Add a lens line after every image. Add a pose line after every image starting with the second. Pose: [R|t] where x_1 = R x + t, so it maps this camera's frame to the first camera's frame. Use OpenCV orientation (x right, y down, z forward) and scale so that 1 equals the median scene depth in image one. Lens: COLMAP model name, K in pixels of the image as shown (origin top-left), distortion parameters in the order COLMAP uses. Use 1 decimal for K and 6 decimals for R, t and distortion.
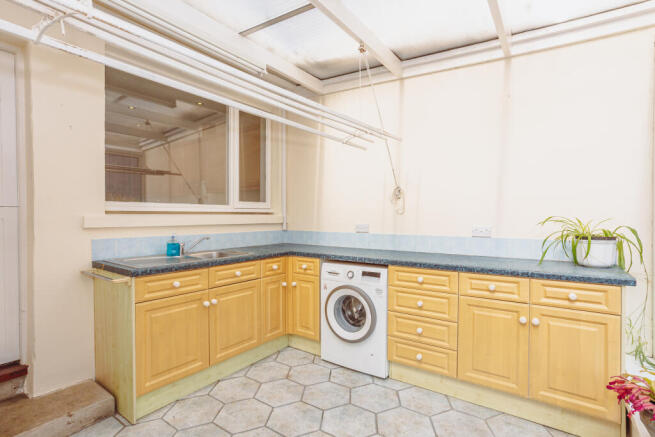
lens RADIAL K [[328.5, 0, 325.9], [0, 328.5, 219.2], [0, 0, 1]] dist [0.005934, 0.006998]
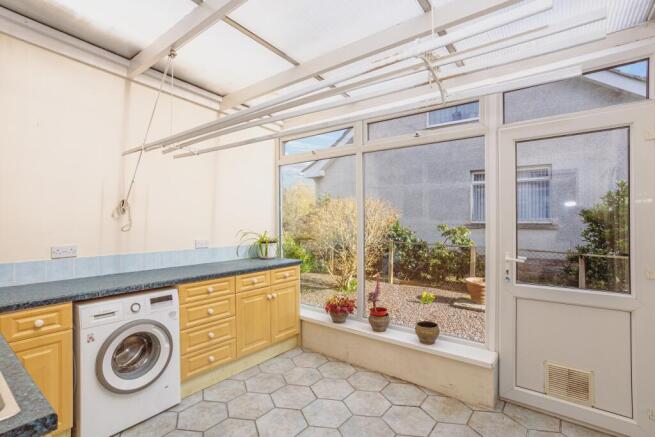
lens RADIAL K [[328.5, 0, 328.7], [0, 328.5, 220.1], [0, 0, 1]] dist [0.005934, 0.006998]
pose [[0.040806, 0.002363, 0.999164, -0.766457], [0.014372, 0.999892, -0.002951, -0.041614], [-0.999064, 0.014480, 0.040767, 0.514151]]
